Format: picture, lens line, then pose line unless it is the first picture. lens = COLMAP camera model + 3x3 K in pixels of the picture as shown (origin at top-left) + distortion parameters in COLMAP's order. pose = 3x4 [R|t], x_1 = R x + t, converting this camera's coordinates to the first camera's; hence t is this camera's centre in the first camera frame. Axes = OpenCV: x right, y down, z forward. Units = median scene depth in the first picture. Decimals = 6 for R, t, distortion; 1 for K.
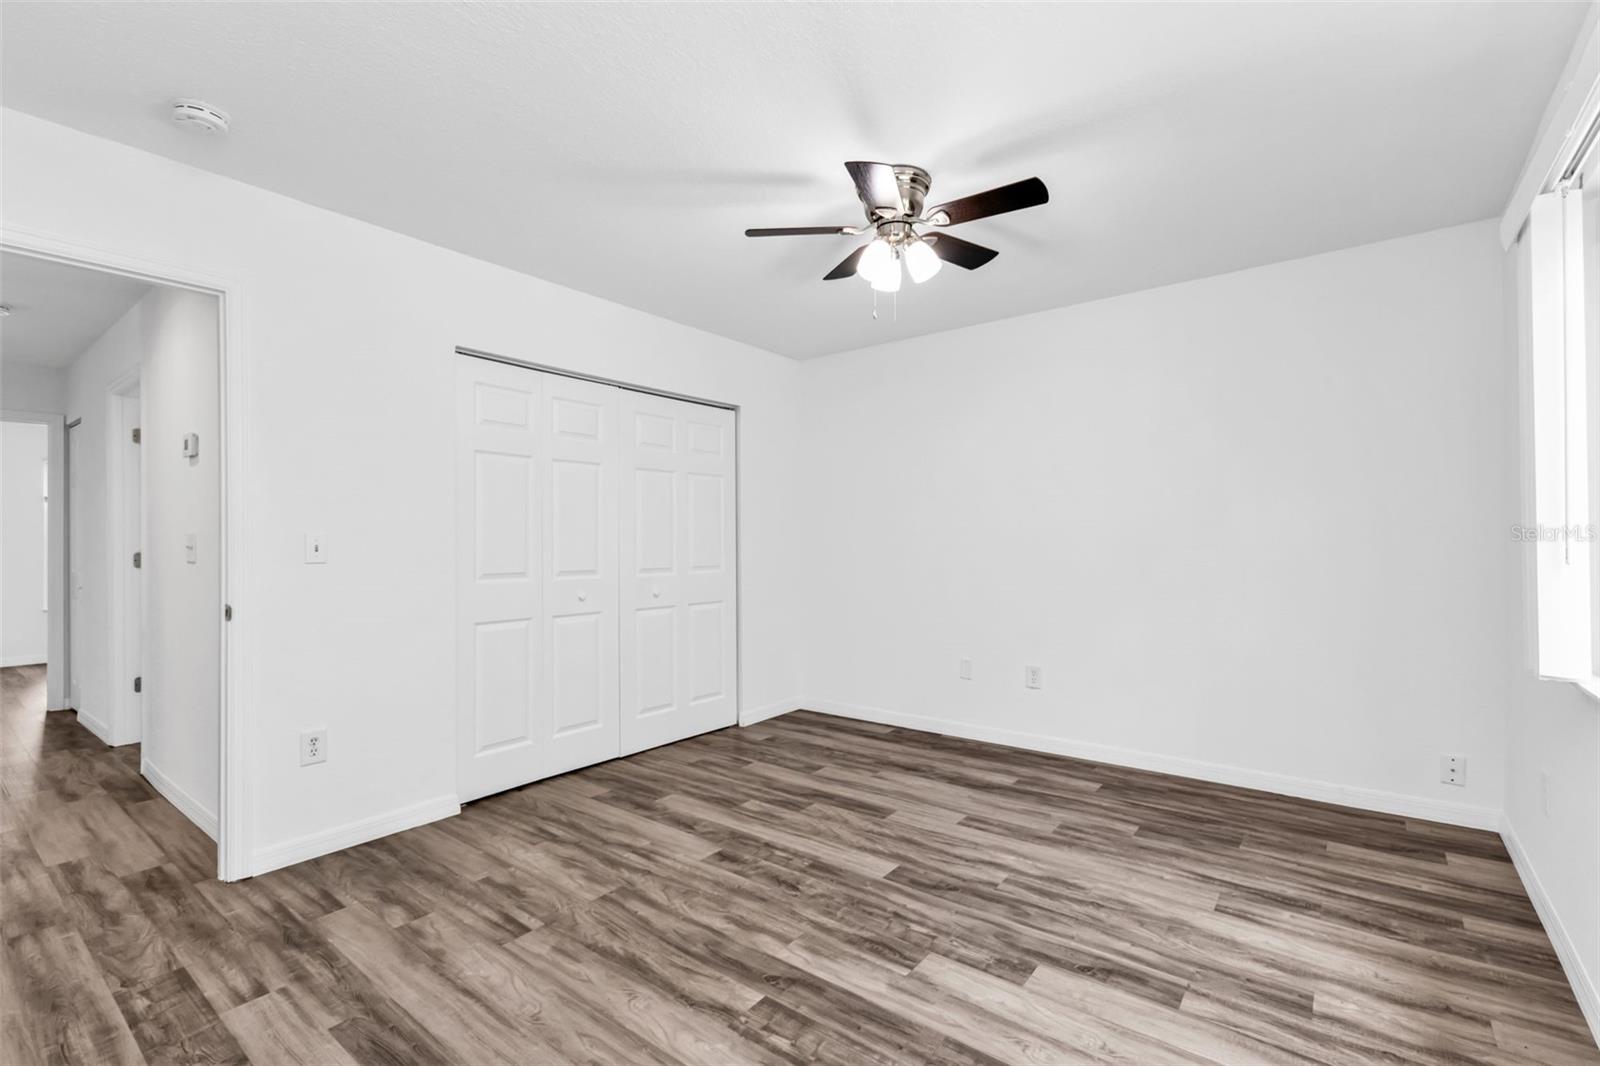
lens RADIAL K [[714.5, 0, 810.3], [0, 714.5, 536.3], [0, 0, 1]] dist [0.013418, -0.002248]
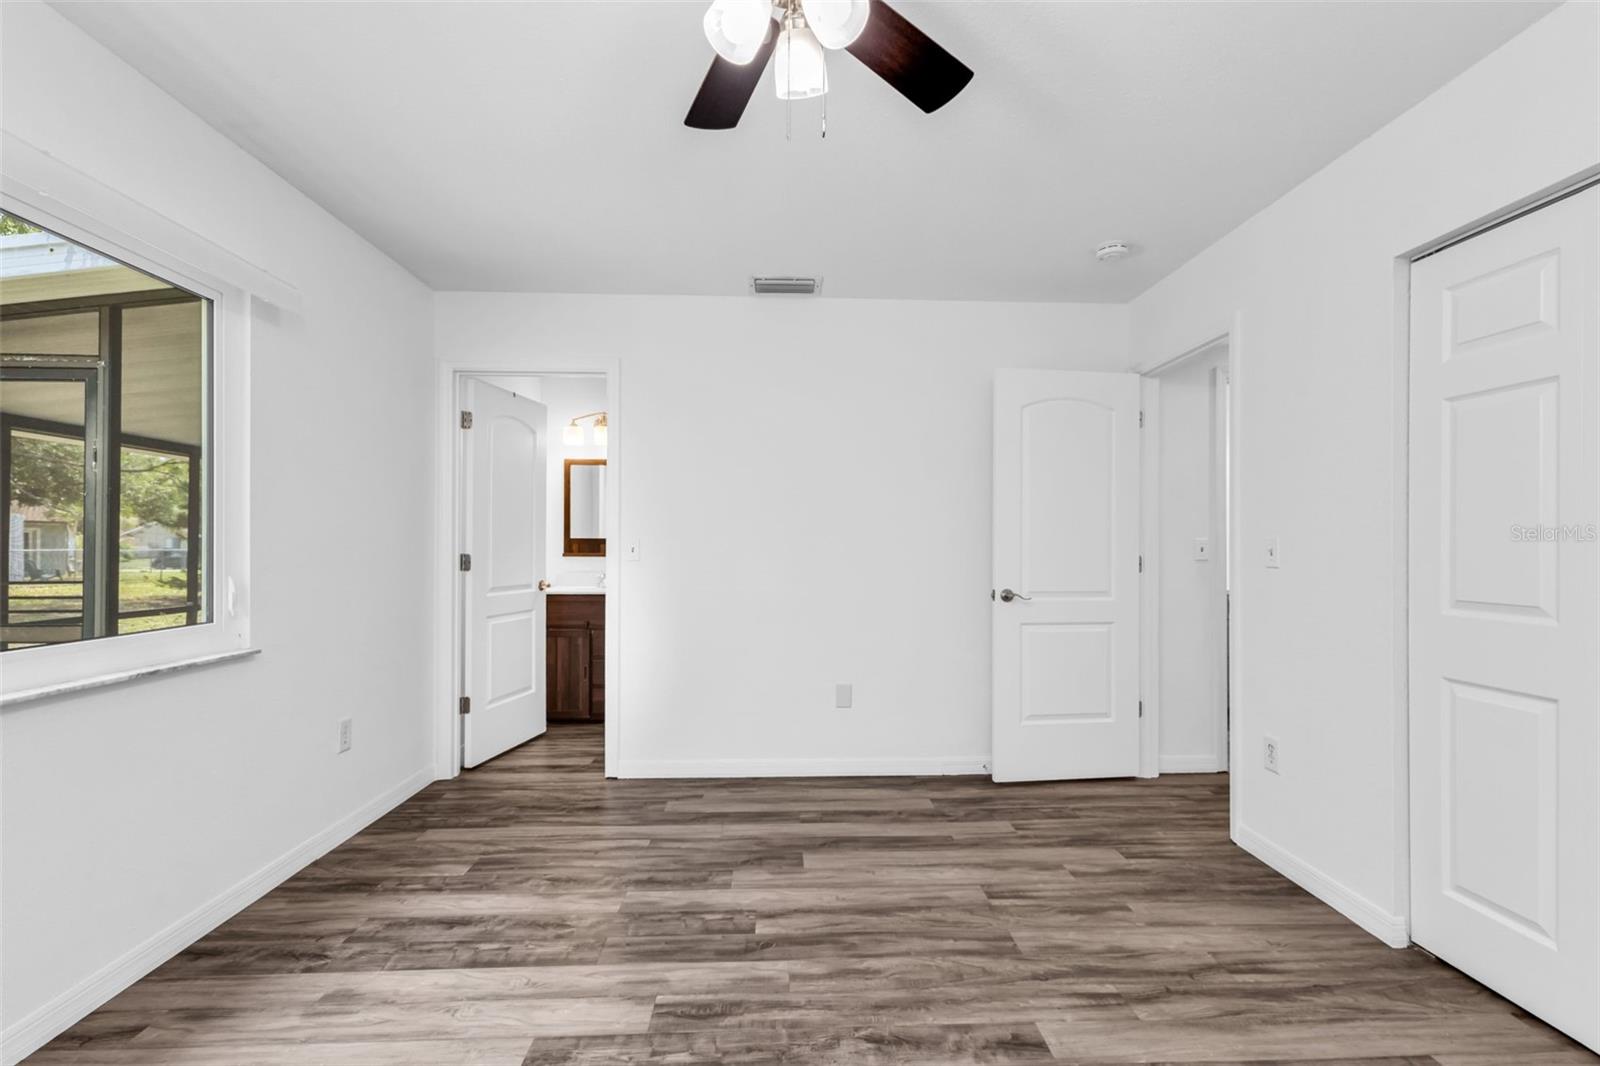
lens RADIAL K [[714.5, 0, 805.1], [0, 714.5, 540.5], [0, 0, 1]] dist [0.013418, -0.002248]
pose [[-0.767824, -0.001302, -0.640659, 0.501124], [0.005443, 0.999949, -0.008555, 0.006250], [0.640638, -0.010056, -0.767778, 1.565220]]
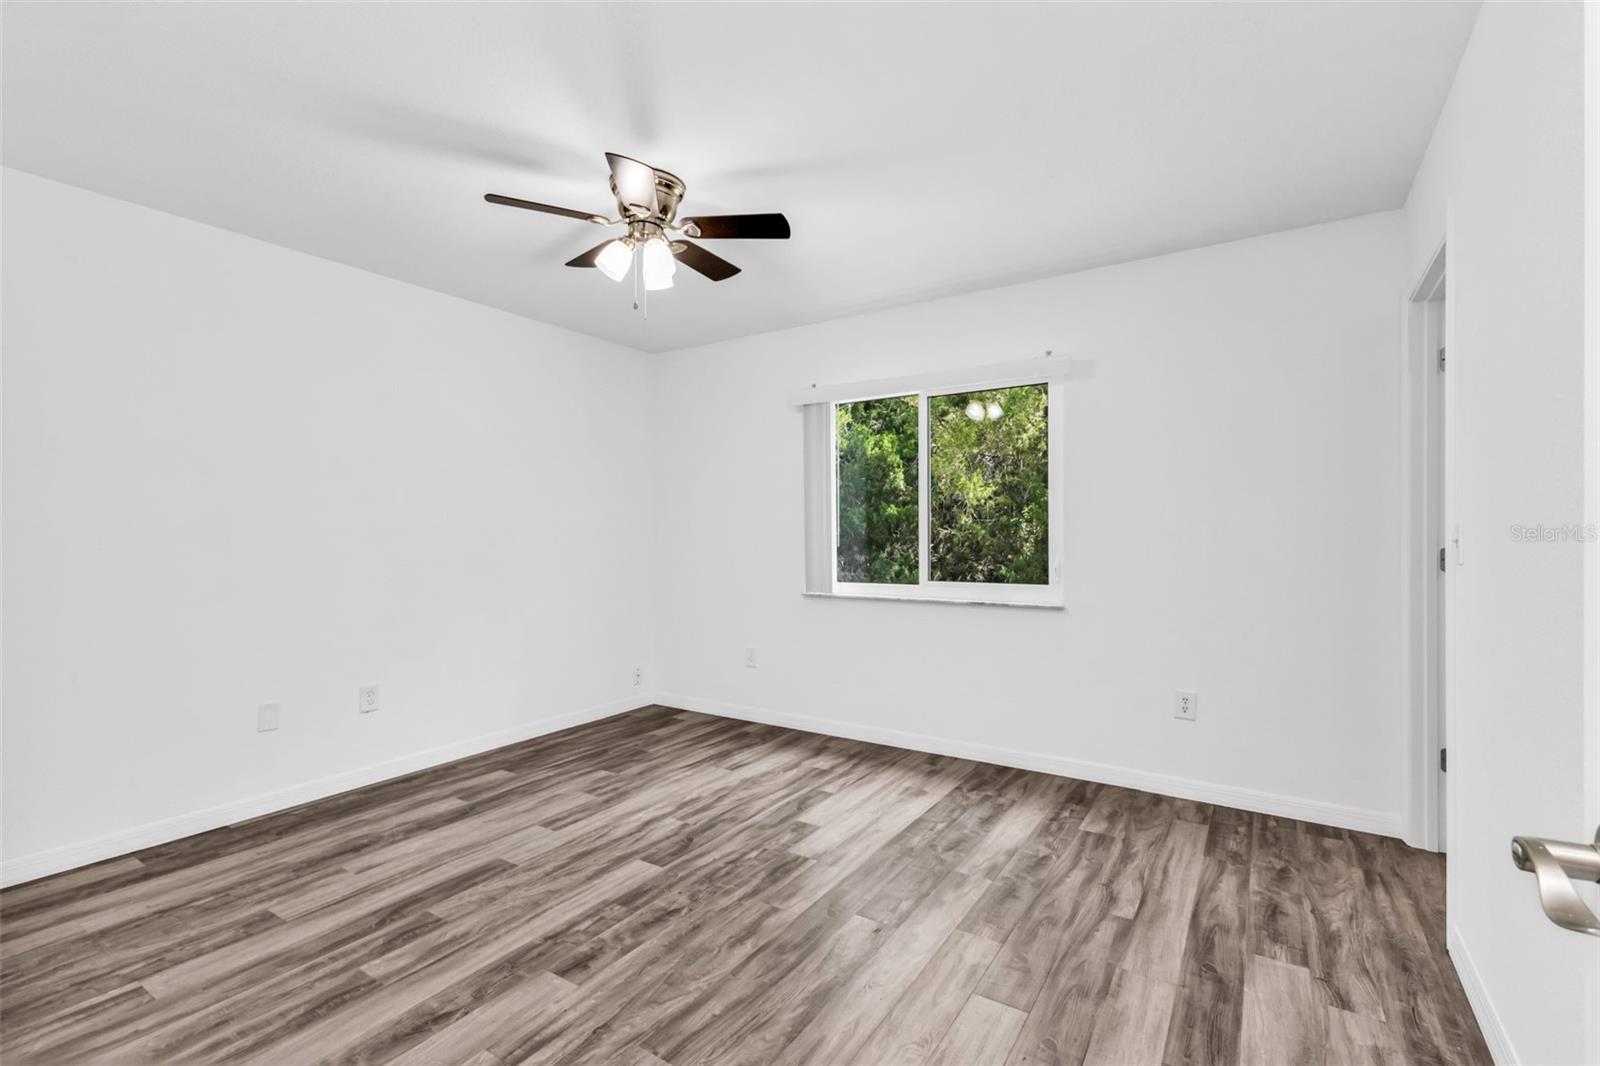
lens RADIAL K [[714.5, 0, 807.8], [0, 714.5, 534.2], [0, 0, 1]] dist [0.013418, -0.002248]
pose [[-0.086487, 0.008566, 0.996216, -1.002318], [-0.002186, 0.999959, -0.008787, 0.012328], [-0.996251, -0.002938, -0.086465, 0.946391]]
